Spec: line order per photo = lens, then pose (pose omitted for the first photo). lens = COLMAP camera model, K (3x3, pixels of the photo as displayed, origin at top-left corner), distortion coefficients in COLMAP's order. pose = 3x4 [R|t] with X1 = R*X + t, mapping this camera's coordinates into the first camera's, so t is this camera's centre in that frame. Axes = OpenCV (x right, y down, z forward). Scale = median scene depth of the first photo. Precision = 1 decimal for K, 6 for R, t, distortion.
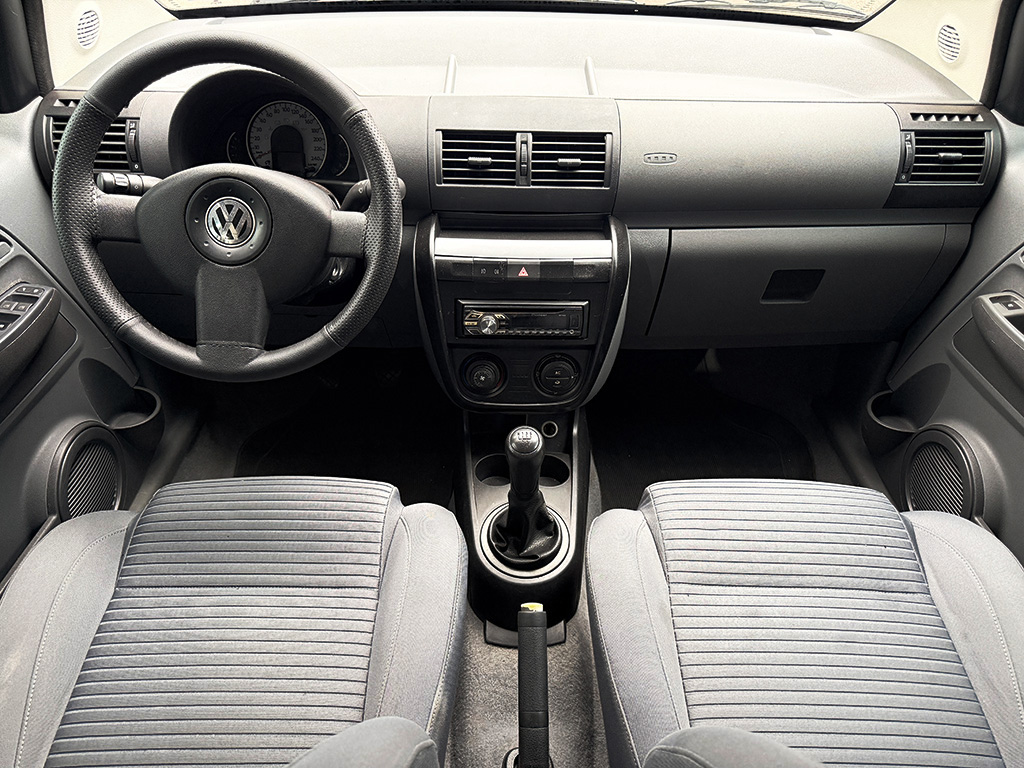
lens RADIAL K [[719.2, 0, 512.0], [0, 719.2, 384.0], [0, 0, 1]] dist [0.027055, -0.031018]
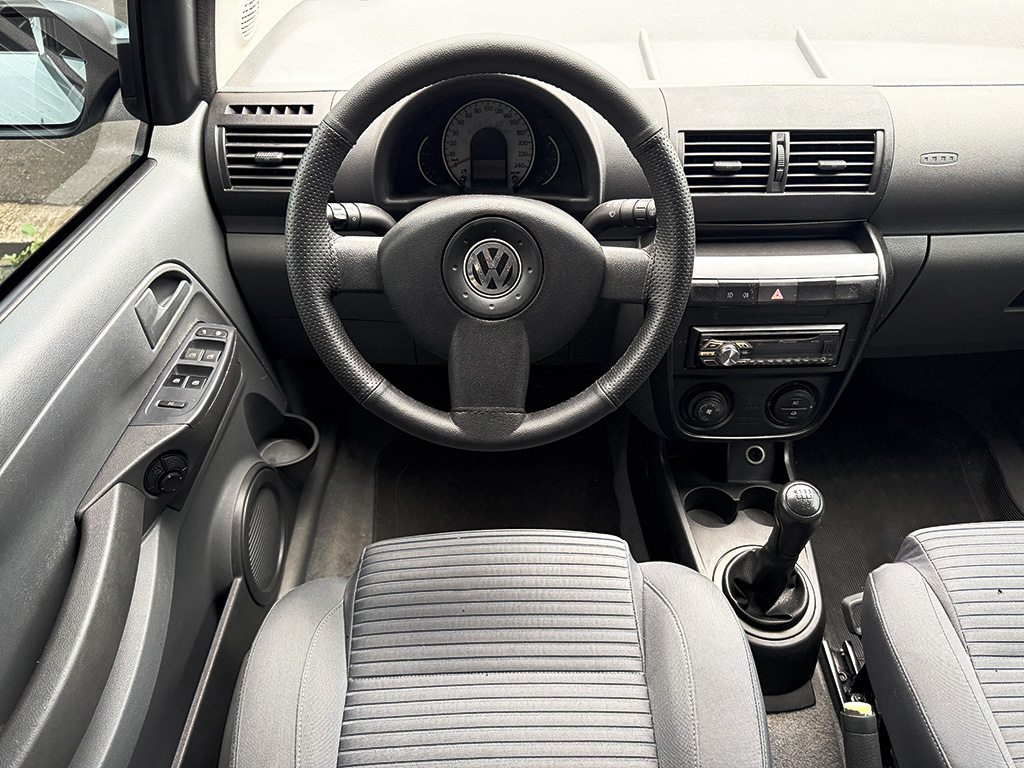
lens RADIAL K [[732.4, 0, 511.3], [0, 732.4, 377.1], [0, 0, 1]] dist [0.080138, -0.181485]
pose [[0.999656, -0.024565, -0.009135, -0.297460], [0.025123, 0.997437, 0.066989, -0.126006], [0.007466, -0.067195, 0.997712, 0.112673]]
